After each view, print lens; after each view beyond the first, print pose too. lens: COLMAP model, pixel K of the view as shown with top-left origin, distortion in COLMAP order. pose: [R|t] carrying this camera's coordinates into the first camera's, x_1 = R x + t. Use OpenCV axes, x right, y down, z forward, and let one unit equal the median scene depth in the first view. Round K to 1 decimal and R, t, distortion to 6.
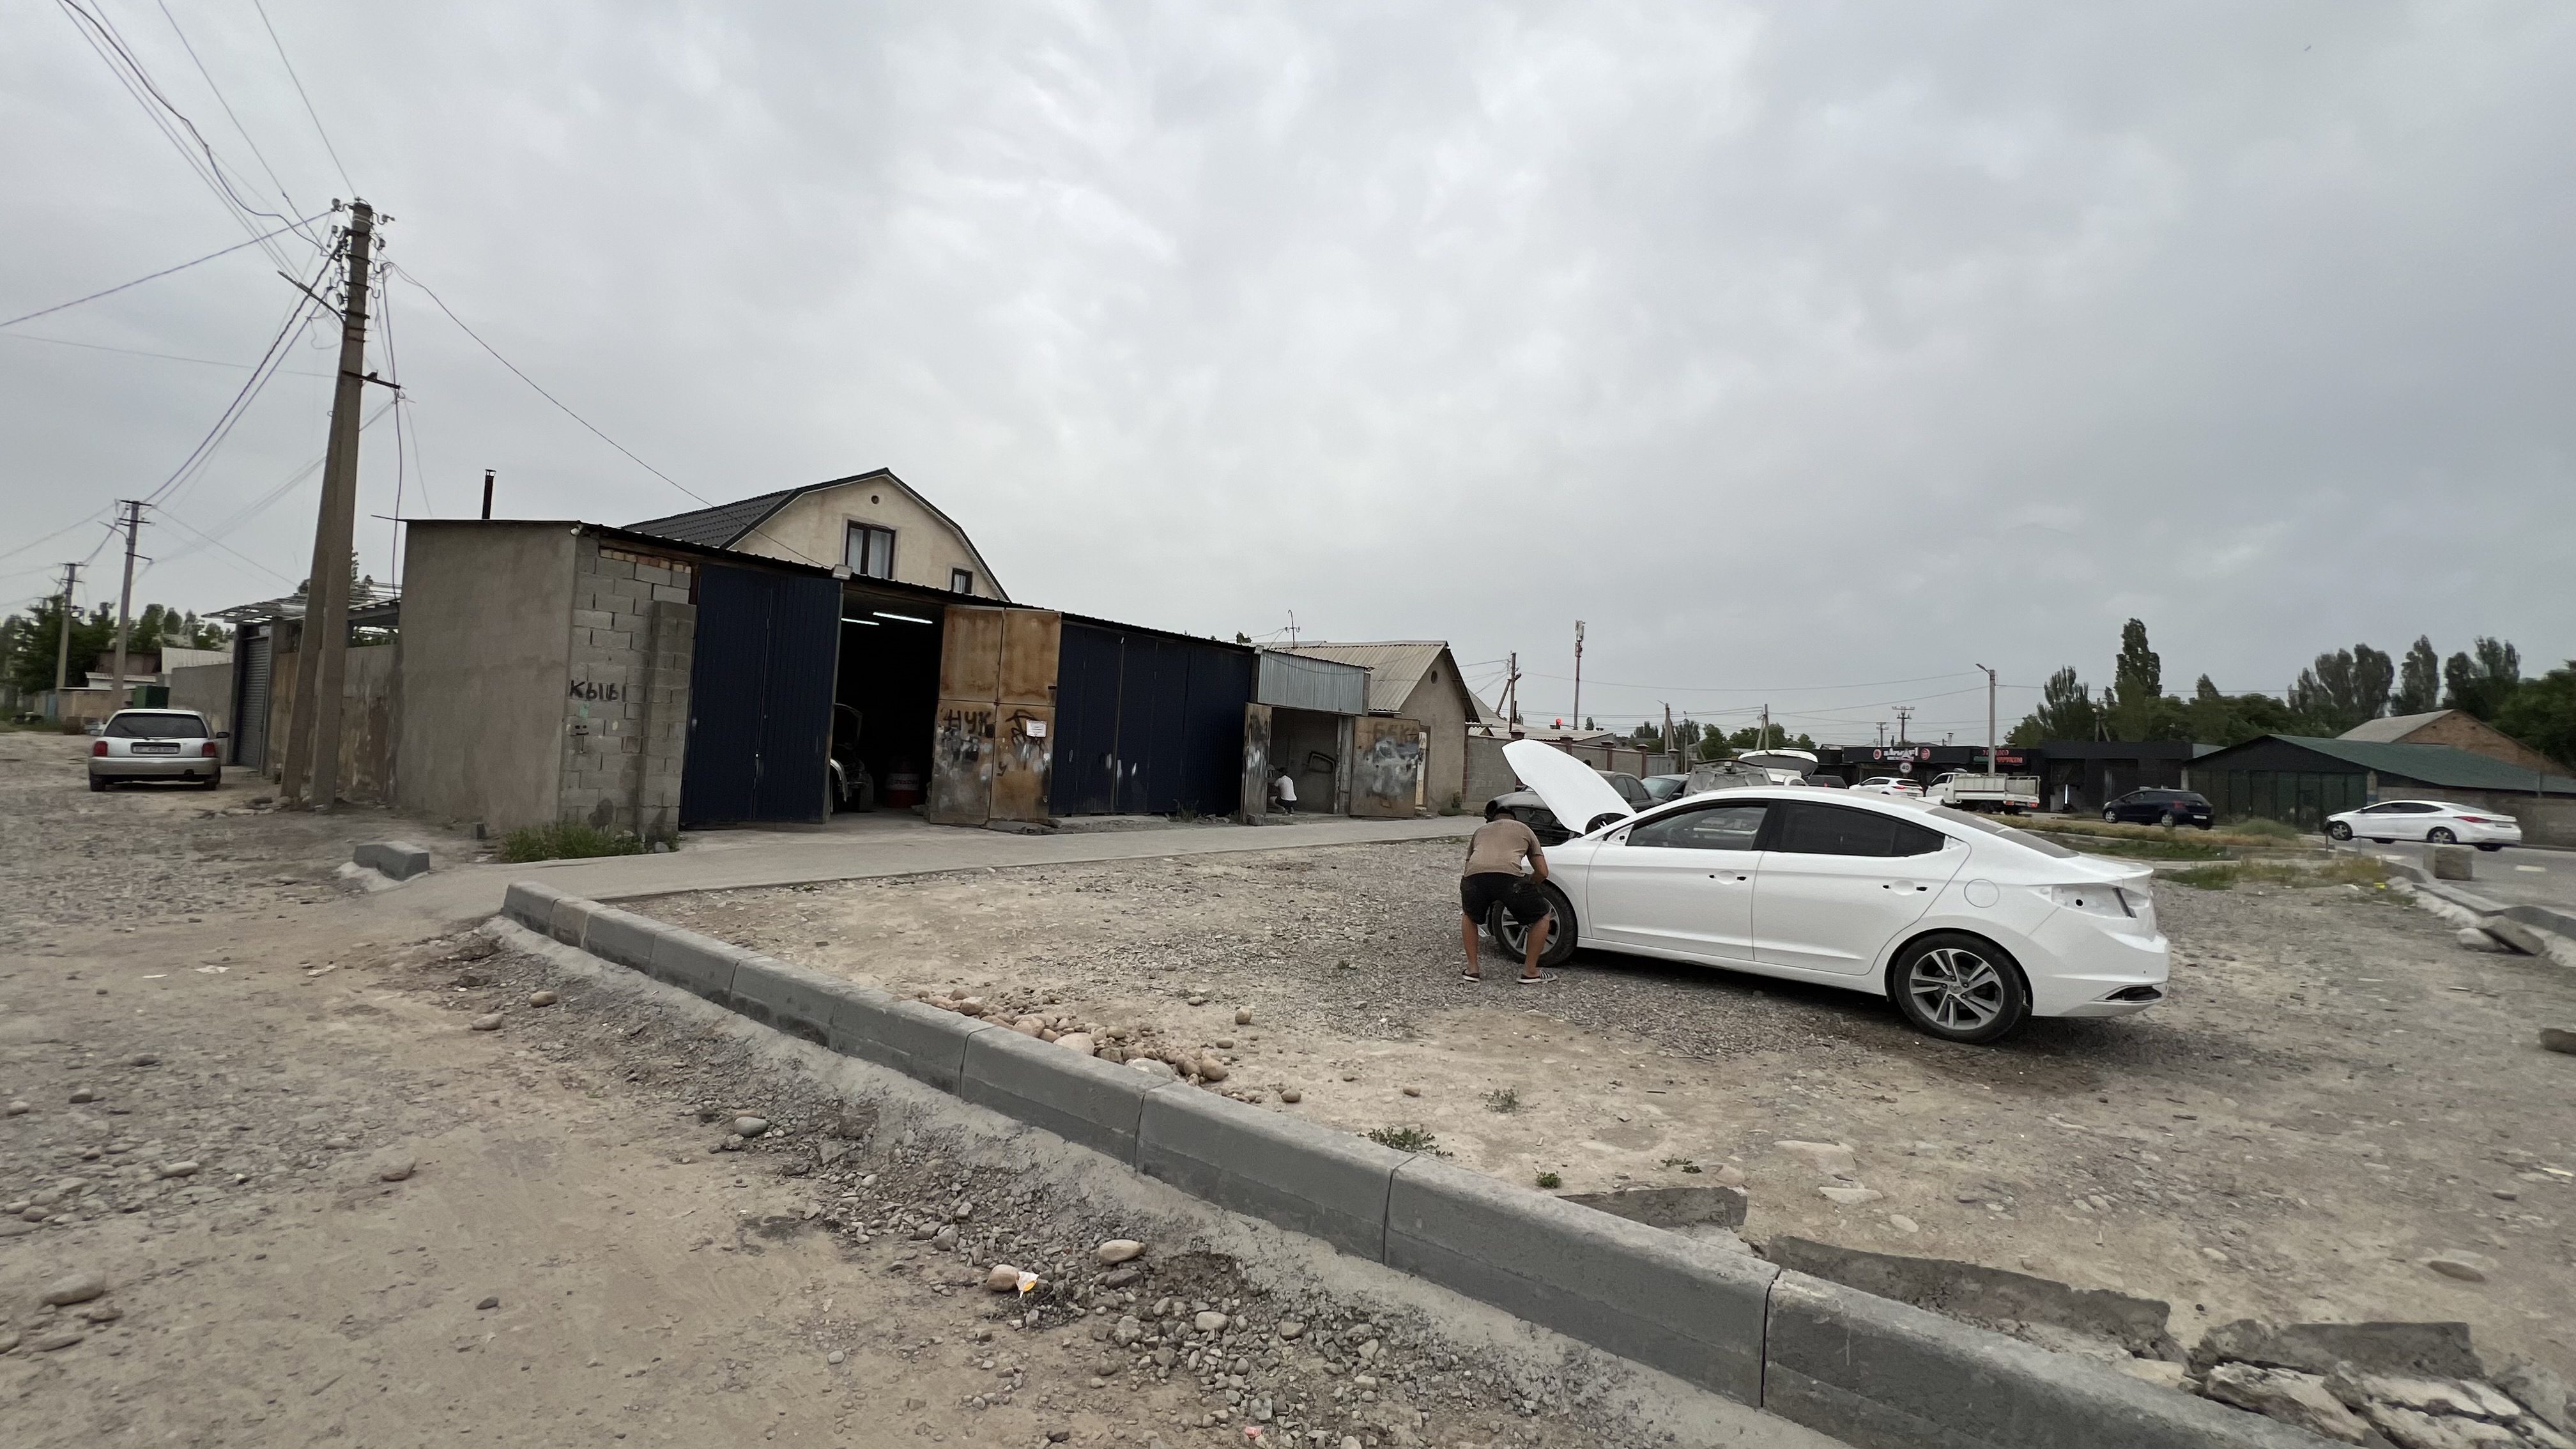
lens RADIAL K [[1036.0, 0, 1275.6], [0, 1036.0, 723.7], [0, 0, 1]] dist [-0.001034, 0.000022]
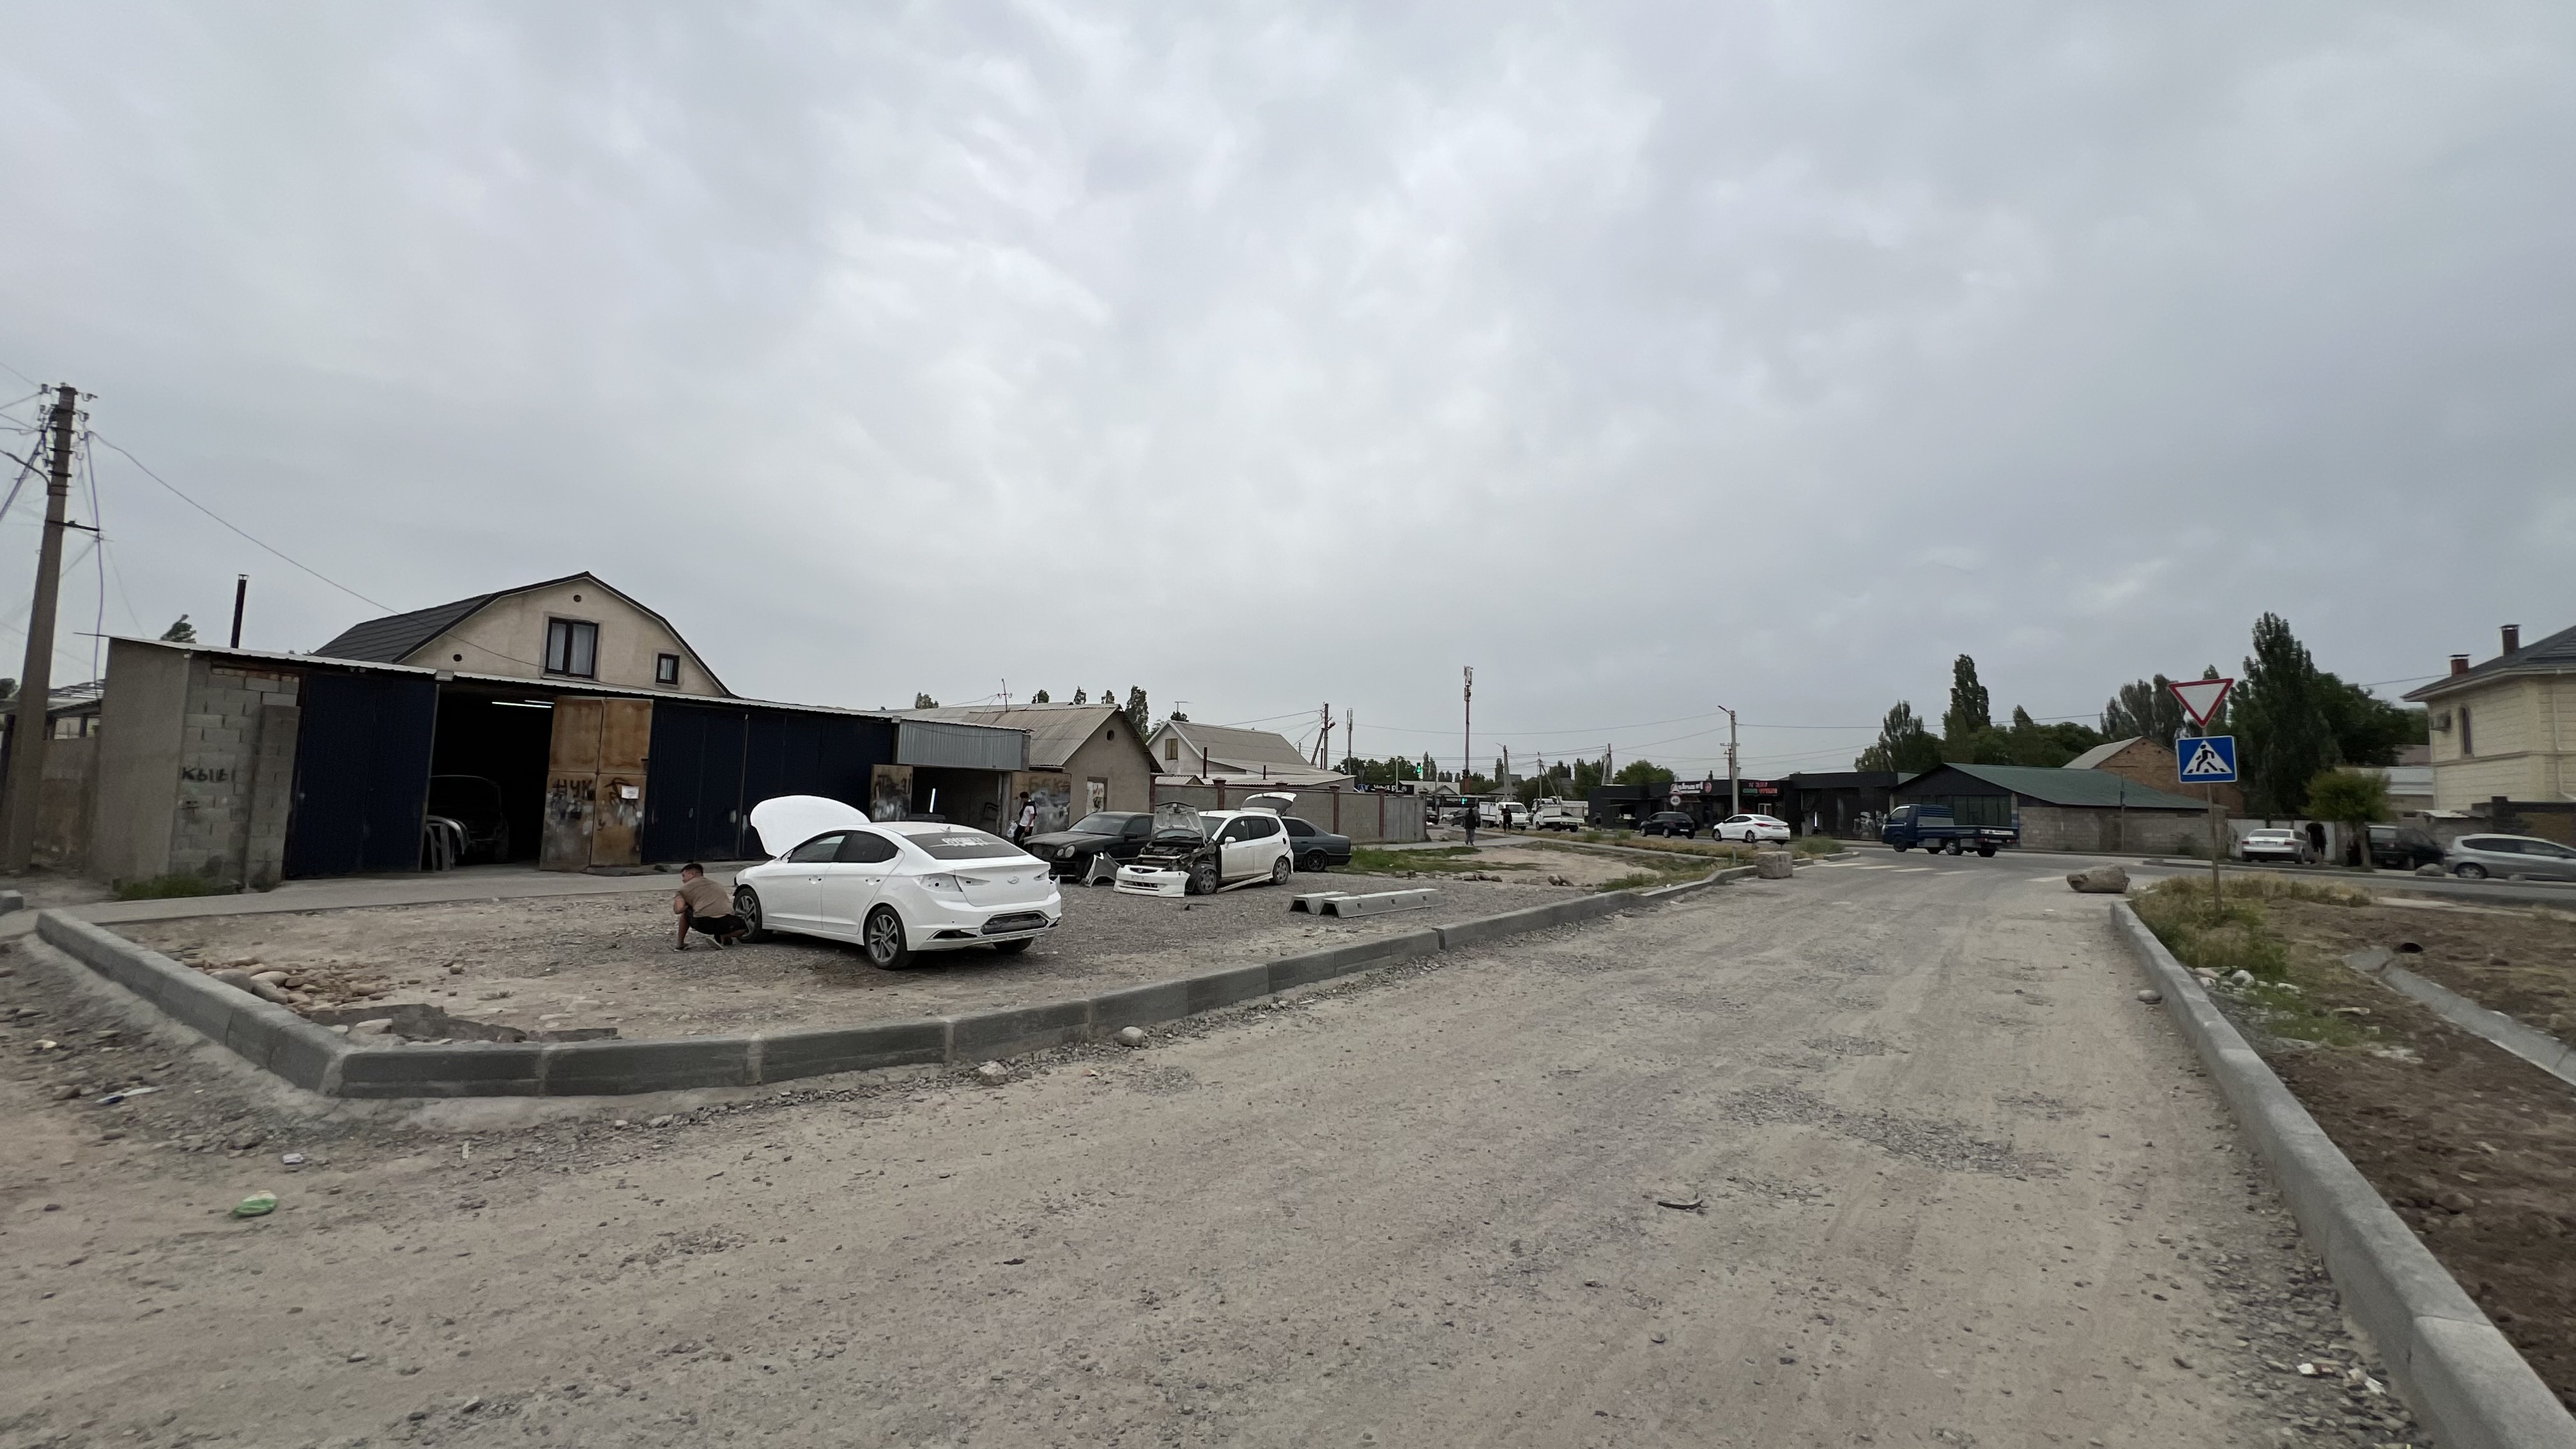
lens RADIAL K [[1036.0, 0, 1299.8], [0, 1036.0, 717.5], [0, 0, 1]] dist [-0.001034, 0.000022]
pose [[0.997801, -0.022665, 0.062286, 0.344203], [0.025795, 0.998420, -0.049923, -0.001279], [-0.061056, 0.051420, 0.996809, -0.211690]]
